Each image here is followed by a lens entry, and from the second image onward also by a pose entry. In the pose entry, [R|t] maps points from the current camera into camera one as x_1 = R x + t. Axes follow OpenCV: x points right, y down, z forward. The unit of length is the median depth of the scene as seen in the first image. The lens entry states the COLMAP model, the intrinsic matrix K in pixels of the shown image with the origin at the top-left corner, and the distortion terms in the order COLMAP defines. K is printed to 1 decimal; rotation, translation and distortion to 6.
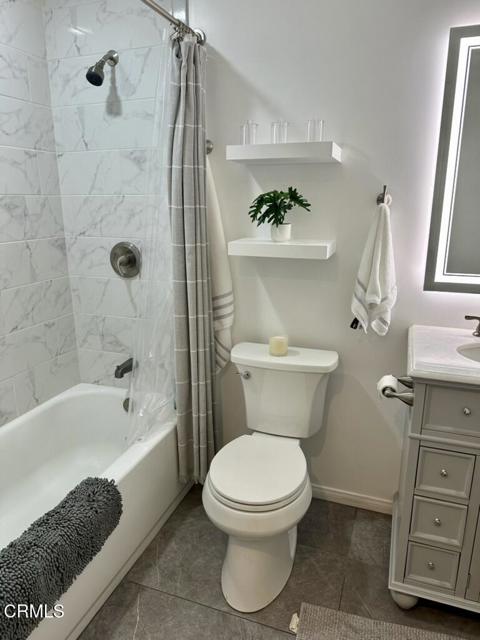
lens RADIAL K [[445.9, 0, 238.9], [0, 445.9, 323.7], [0, 0, 1]] dist [0.050255, -0.062780]
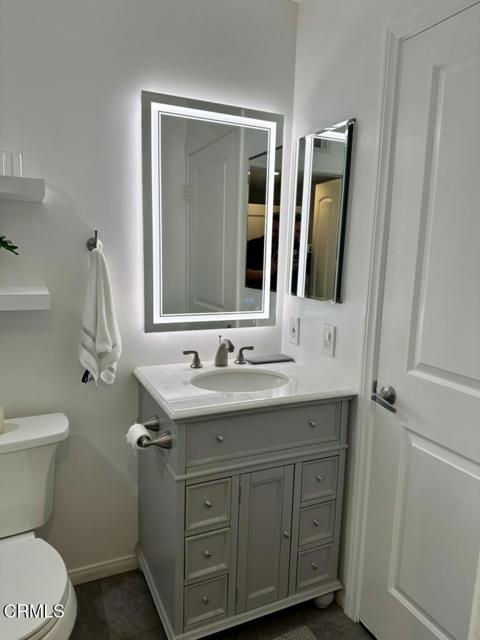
lens RADIAL K [[445.9, 0, 236.9], [0, 445.9, 319.7], [0, 0, 1]] dist [0.050255, -0.062780]
pose [[0.705904, -0.090903, 0.702450, -0.154202], [0.157497, 0.987047, -0.030539, -0.038941], [-0.690575, 0.132192, 0.711077, 0.124590]]
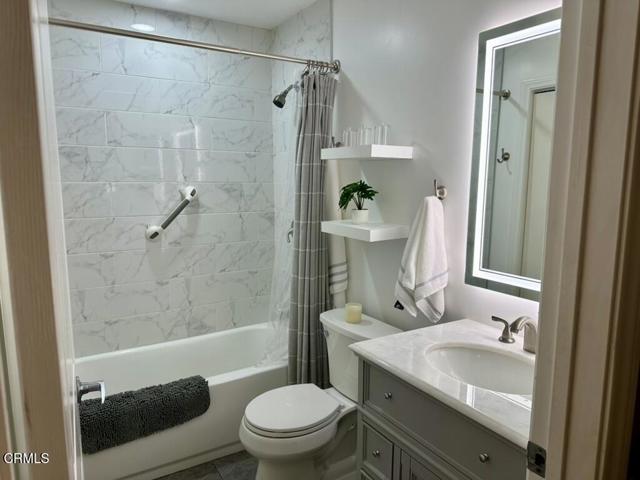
lens RADIAL K [[445.9, 0, 325.0], [0, 445.9, 243.2], [0, 0, 1]] dist [0.050255, -0.062780]
pose [[0.786935, 0.094524, -0.609753, 0.757043], [-0.165912, 0.984218, -0.061549, -0.049641], [0.594312, 0.149601, 0.790198, 0.031782]]
